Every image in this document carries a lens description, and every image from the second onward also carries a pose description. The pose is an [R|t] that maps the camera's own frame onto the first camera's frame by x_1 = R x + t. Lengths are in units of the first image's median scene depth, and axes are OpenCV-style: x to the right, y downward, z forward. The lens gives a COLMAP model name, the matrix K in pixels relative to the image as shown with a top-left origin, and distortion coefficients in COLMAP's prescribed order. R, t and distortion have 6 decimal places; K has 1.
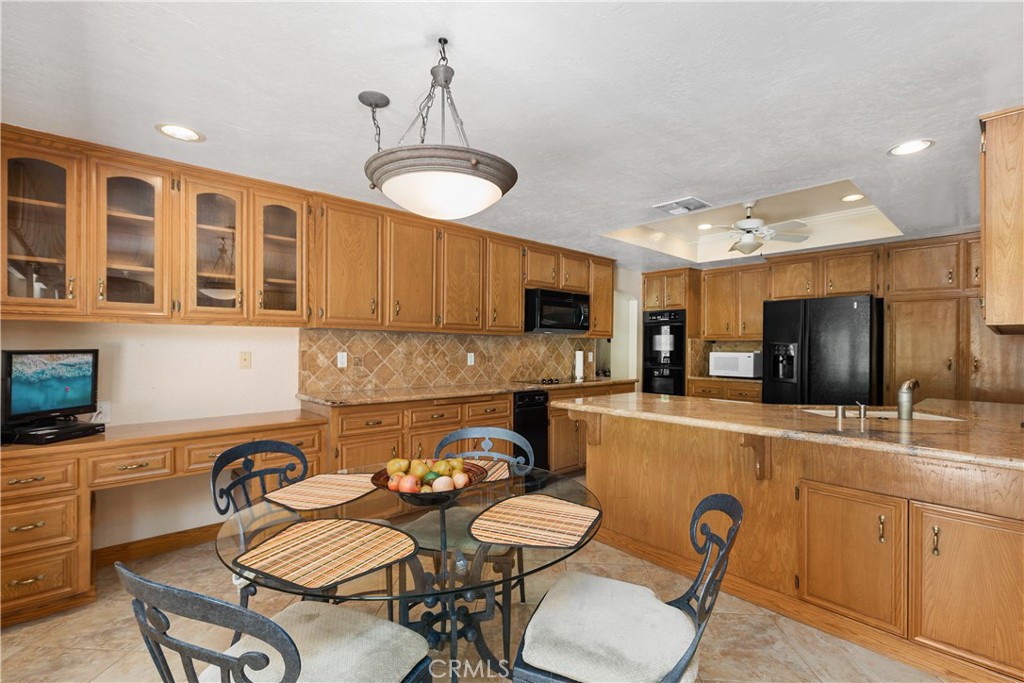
lens RADIAL K [[469.8, 0, 513.5], [0, 469.8, 346.1], [0, 0, 1]] dist [-0.000710, 0.001402]
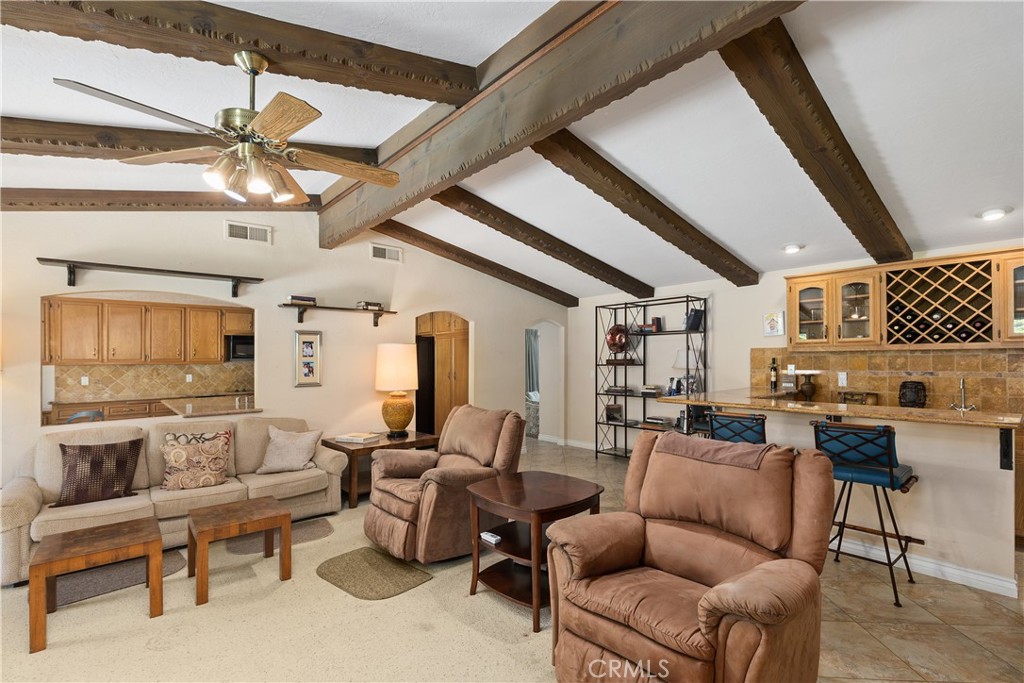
lens RADIAL K [[469.8, 0, 505.2], [0, 469.8, 354.4], [0, 0, 1]] dist [-0.000710, 0.001402]
pose [[0.998695, -0.019667, -0.047129, 1.168349], [0.019306, 0.999781, -0.008098, -0.023573], [0.047278, 0.007178, 0.998856, -0.653240]]
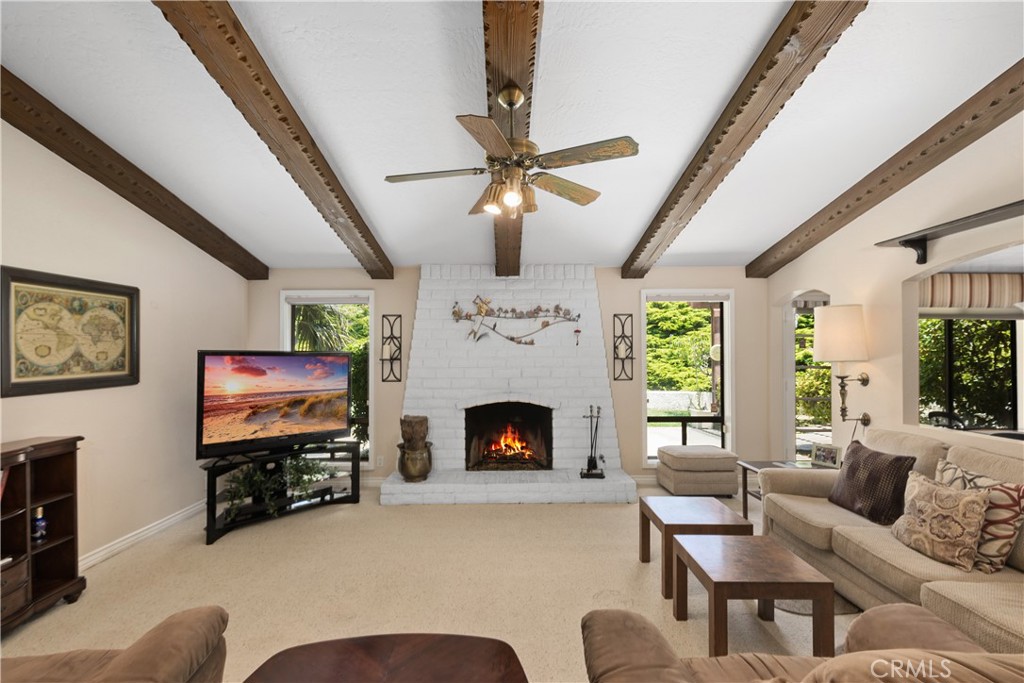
lens RADIAL K [[469.8, 0, 519.4], [0, 469.8, 350.4], [0, 0, 1]] dist [-0.000710, 0.001402]
pose [[-0.658738, -0.019354, -0.752123, 1.300116], [-0.005264, 0.999763, -0.021116, -0.018413], [0.752354, -0.009951, -0.658684, 0.215632]]
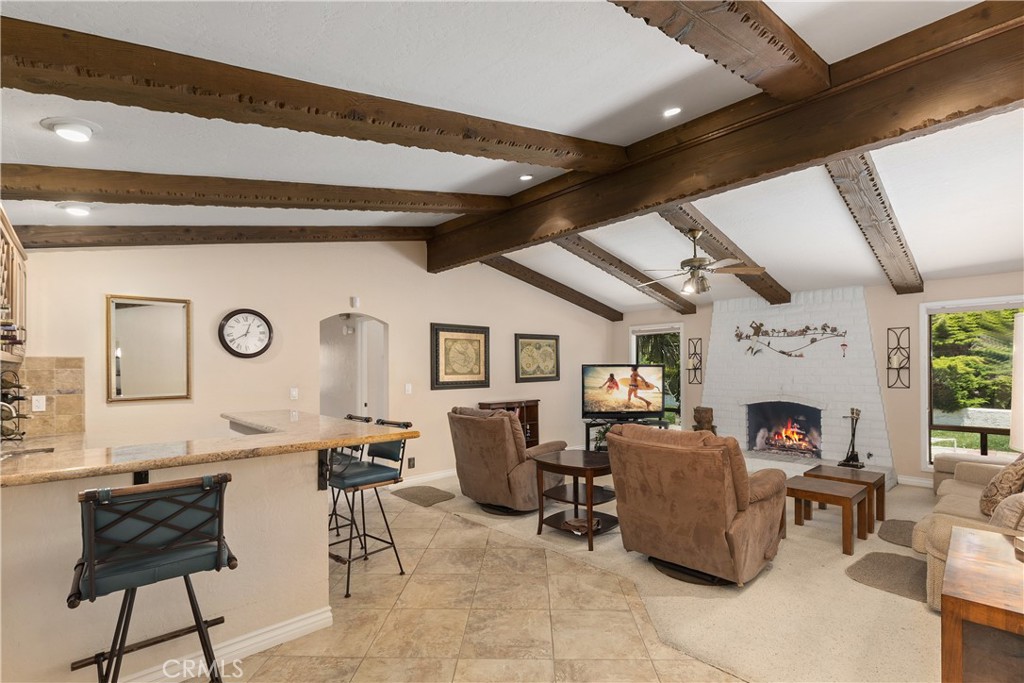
lens RADIAL K [[469.8, 0, 511.4], [0, 469.8, 369.2], [0, 0, 1]] dist [-0.000710, 0.001402]
pose [[-0.999732, -0.004948, -0.022626, 1.340555], [-0.005012, 0.999984, 0.002776, -0.018874], [0.022612, 0.002888, -0.999740, 0.929122]]
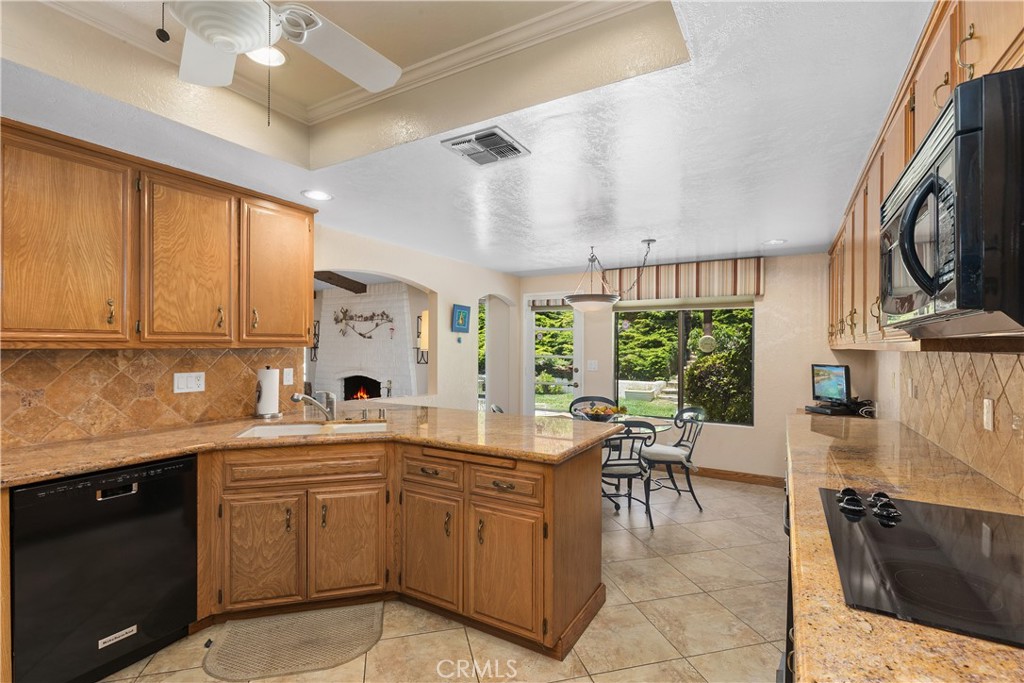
lens RADIAL K [[469.8, 0, 510.2], [0, 469.8, 345.0], [0, 0, 1]] dist [-0.000710, 0.001402]
pose [[-0.952447, -0.010244, -0.304531, 0.423963], [-0.008462, 0.999938, -0.007169, -0.025619], [0.304585, -0.004251, -0.952476, 1.305507]]
